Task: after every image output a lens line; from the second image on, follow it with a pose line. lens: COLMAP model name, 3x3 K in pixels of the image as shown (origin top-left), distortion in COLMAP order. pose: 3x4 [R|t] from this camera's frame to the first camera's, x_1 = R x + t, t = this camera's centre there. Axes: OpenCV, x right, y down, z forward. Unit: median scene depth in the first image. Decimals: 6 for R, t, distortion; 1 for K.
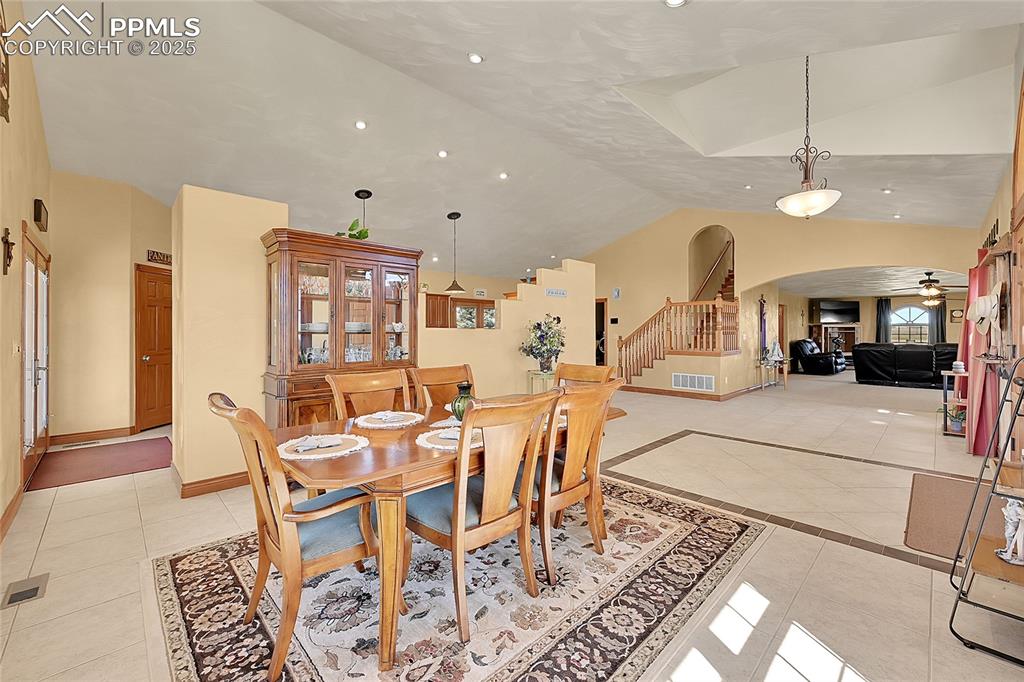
lens RADIAL K [[415.2, 0, 513.5], [0, 415.2, 330.4], [0, 0, 1]] dist [-0.009202, -0.000020]
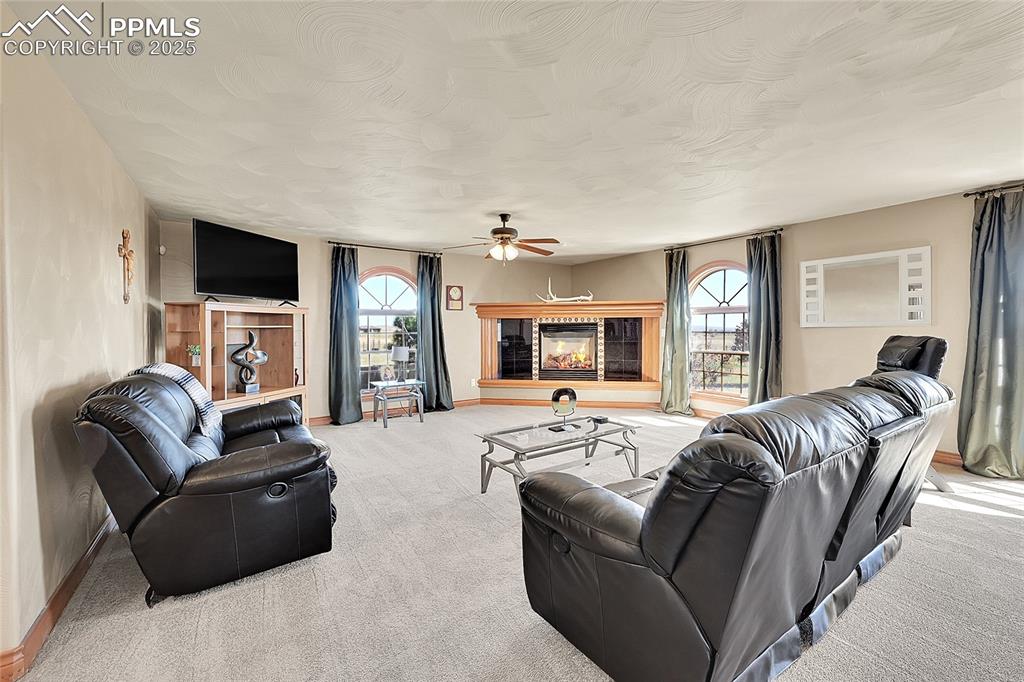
lens RADIAL K [[415.2, 0, 513.5], [0, 415.2, 330.4], [0, 0, 1]] dist [-0.009202, -0.000020]
pose [[0.177758, -0.008568, 0.984037, 0.855525], [0.004615, 0.999958, 0.007873, 0.006107], [-0.984063, 0.003142, 0.177790, 1.247001]]
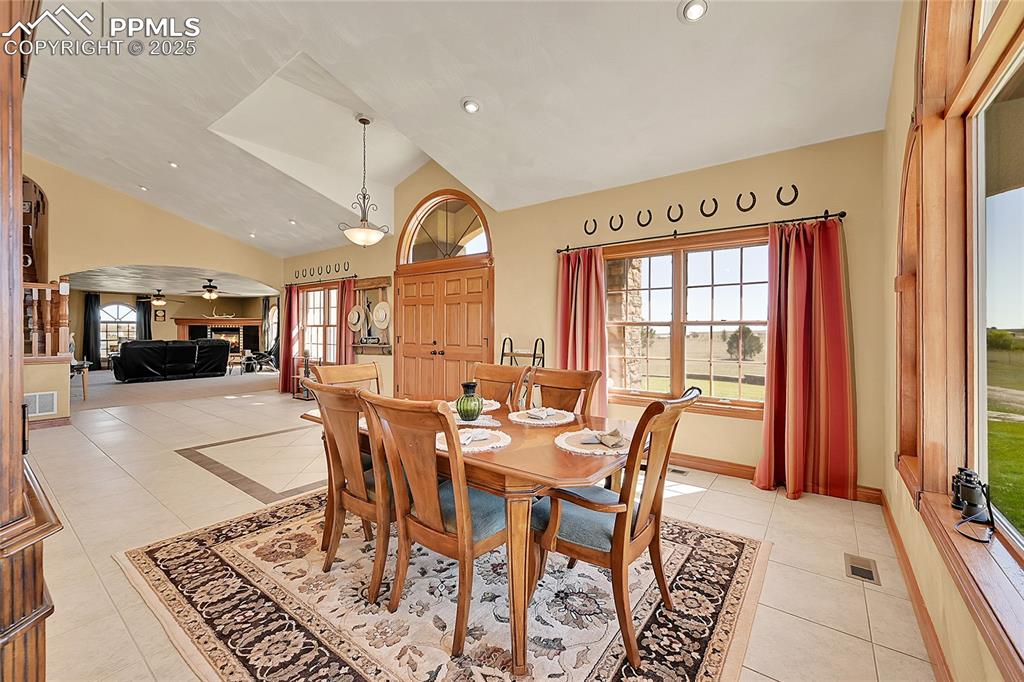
lens RADIAL K [[417.8, 0, 522.5], [0, 417.8, 327.2], [0, 0, 1]] dist [-0.022057, -0.000067]
pose [[-0.168179, 0.003556, 0.985750, -0.316809], [-0.003294, 0.999986, -0.004169, 0.000724], [-0.985751, -0.003948, -0.168165, 0.299971]]
